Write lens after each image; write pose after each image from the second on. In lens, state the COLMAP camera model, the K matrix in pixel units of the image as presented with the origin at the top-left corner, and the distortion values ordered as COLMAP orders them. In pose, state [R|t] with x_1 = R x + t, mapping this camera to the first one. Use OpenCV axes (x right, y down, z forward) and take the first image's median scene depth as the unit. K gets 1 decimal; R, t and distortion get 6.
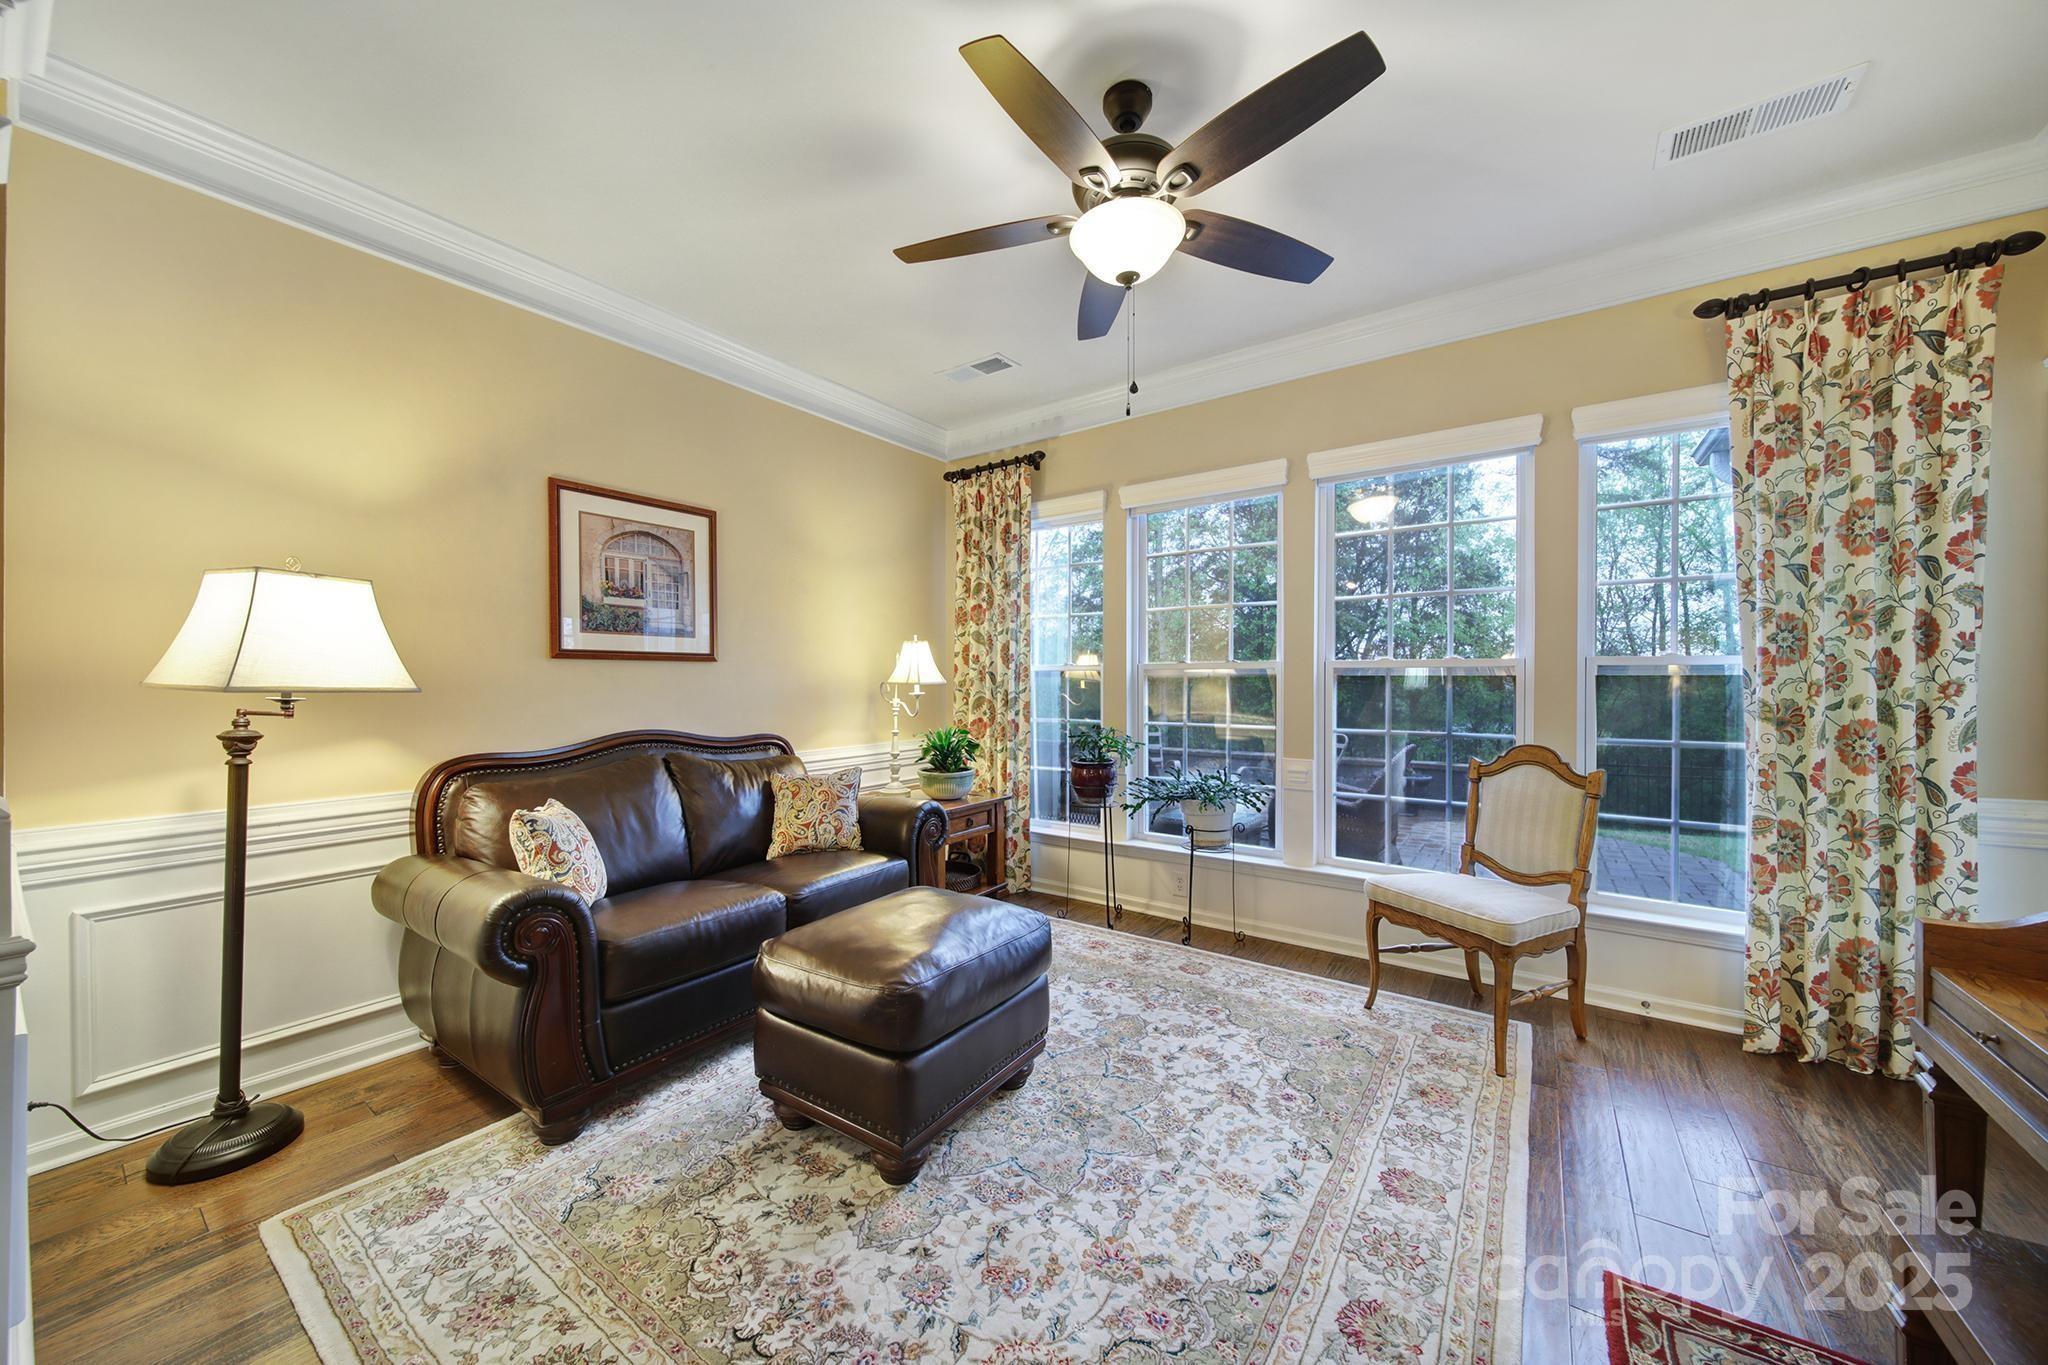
lens RADIAL K [[719.2, 0, 1025.4], [0, 719.2, 671.6], [0, 0, 1]] dist [-0.001144, -0.000317]
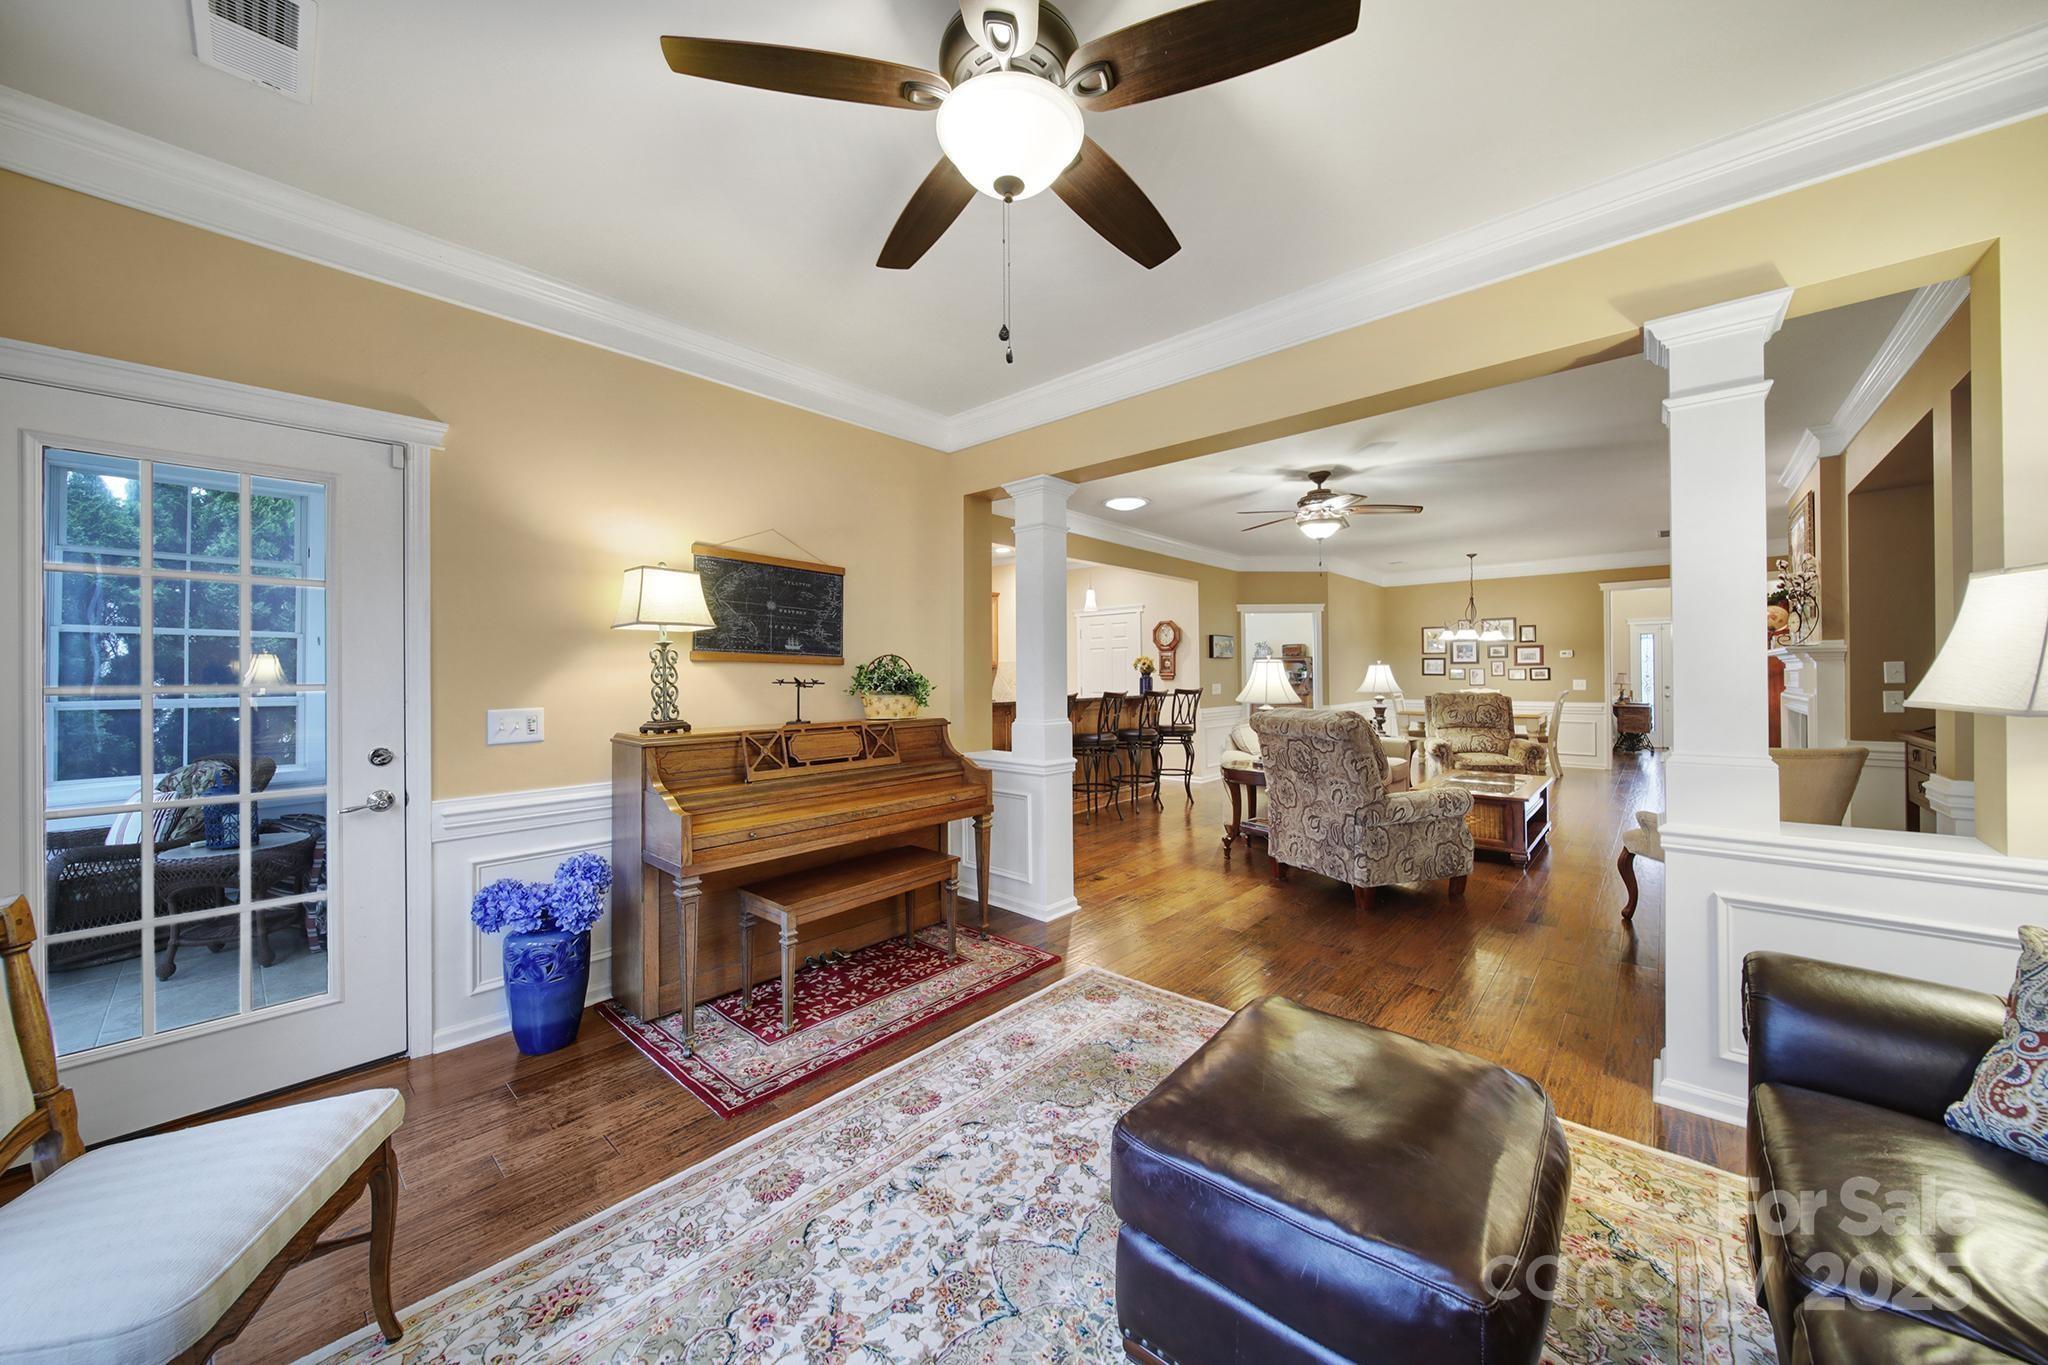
lens RADIAL K [[719.2, 0, 1025.4], [0, 719.2, 671.6], [0, 0, 1]] dist [-0.001144, -0.000317]
pose [[-0.993373, 0.008358, 0.114634, 0.033715], [0.006294, 0.999812, -0.018354, -0.006122], [-0.114766, -0.017510, -0.993238, 1.472659]]
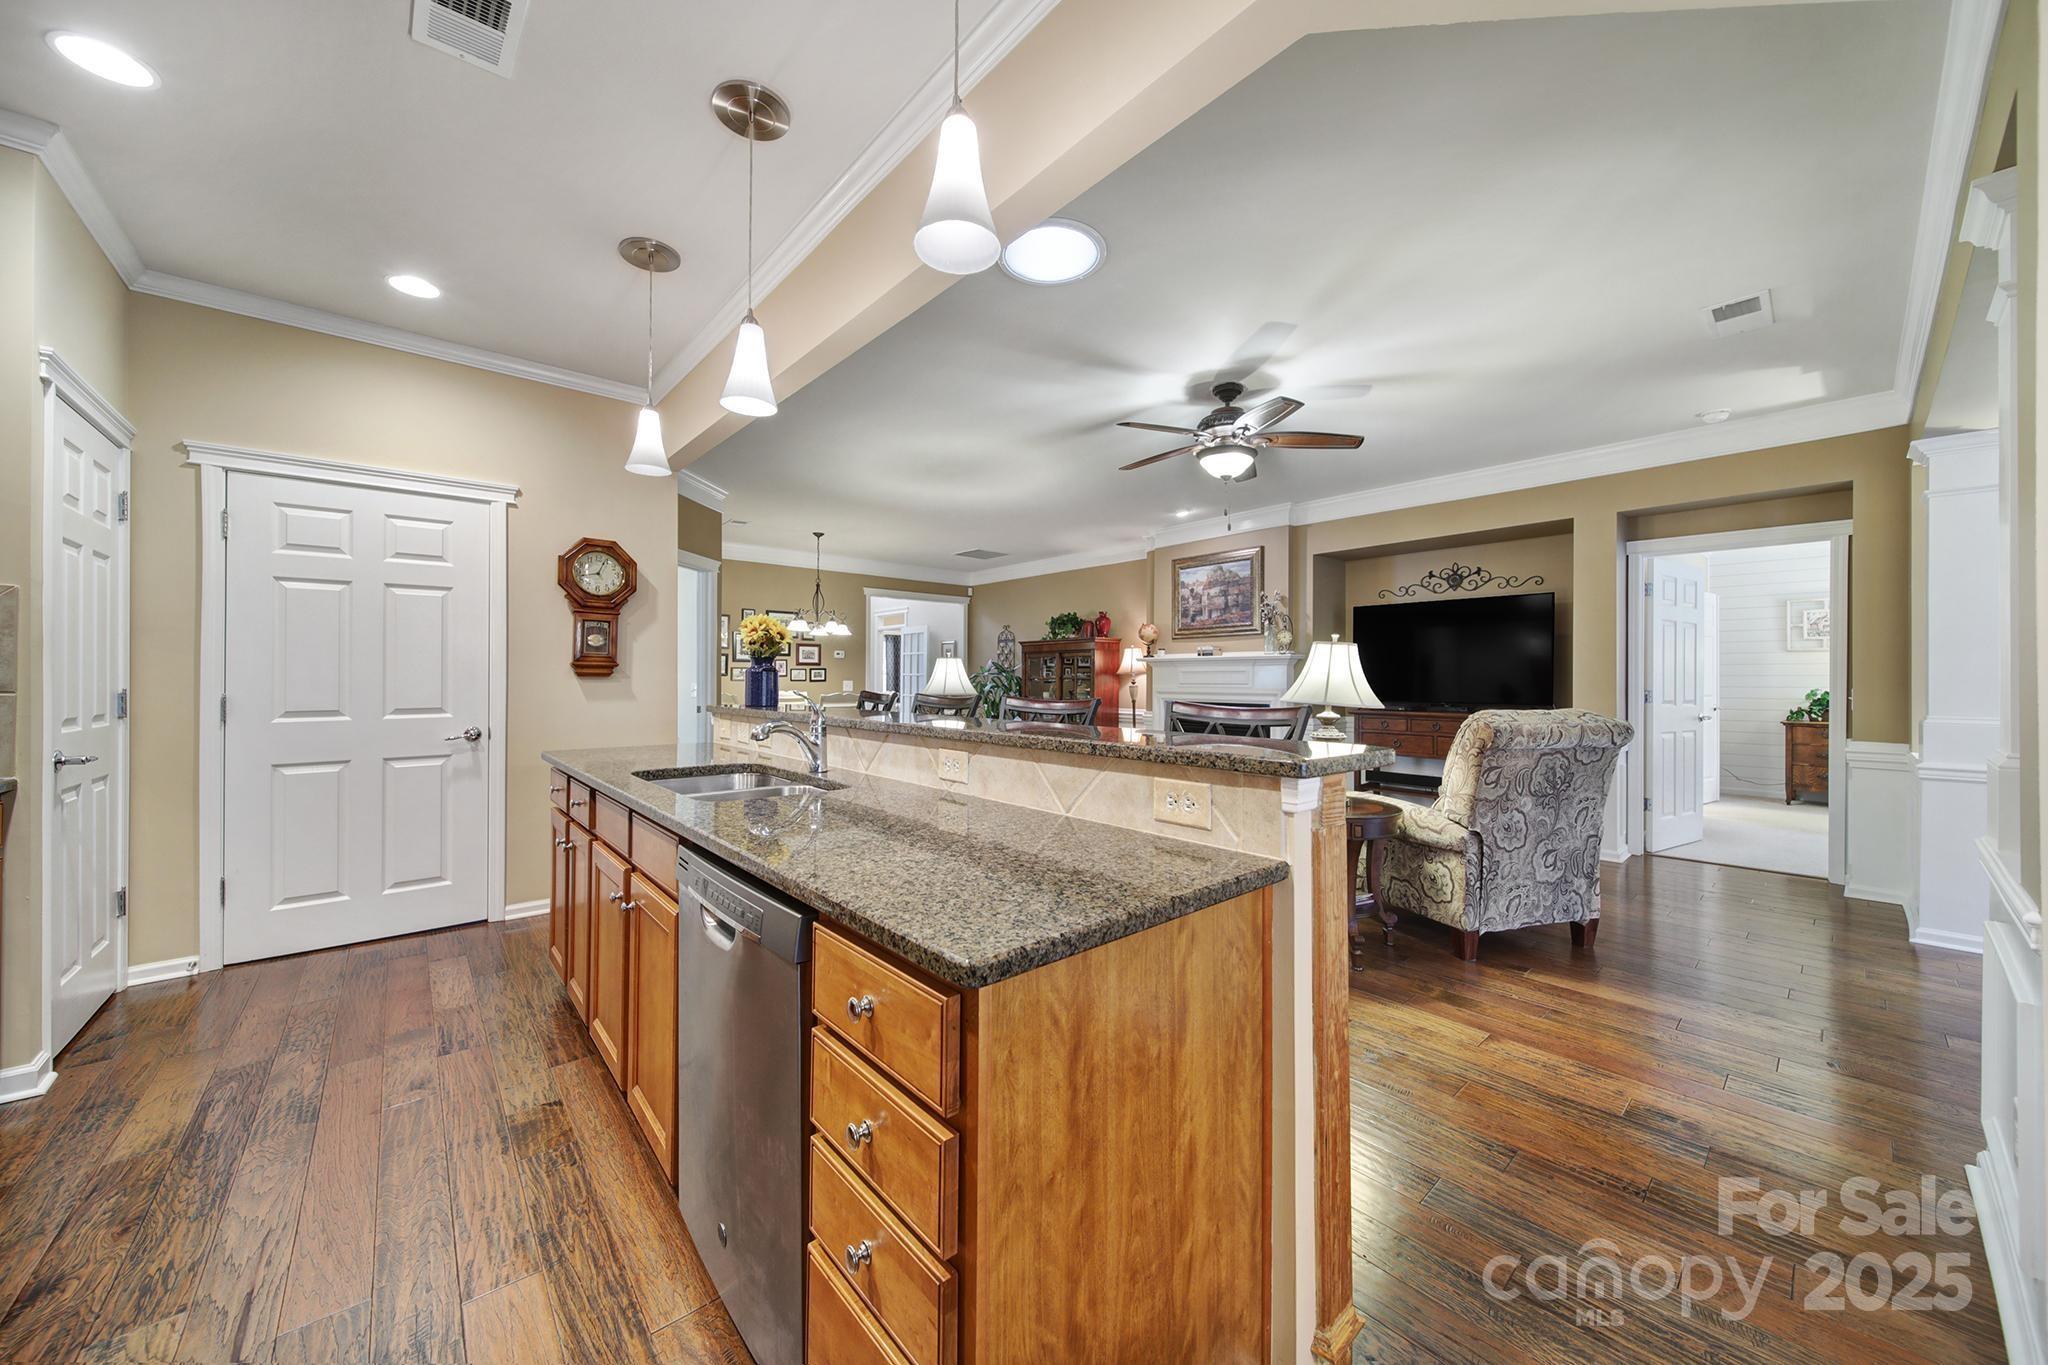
lens RADIAL K [[725.6, 0, 1028.9], [0, 725.6, 674.3], [0, 0, 1]] dist [-0.000732, -0.000310]
pose [[-0.239326, -0.005893, -0.970921, 1.075568], [0.010297, 0.999910, -0.008607, -0.008138], [0.970885, -0.012057, -0.239244, -0.966010]]
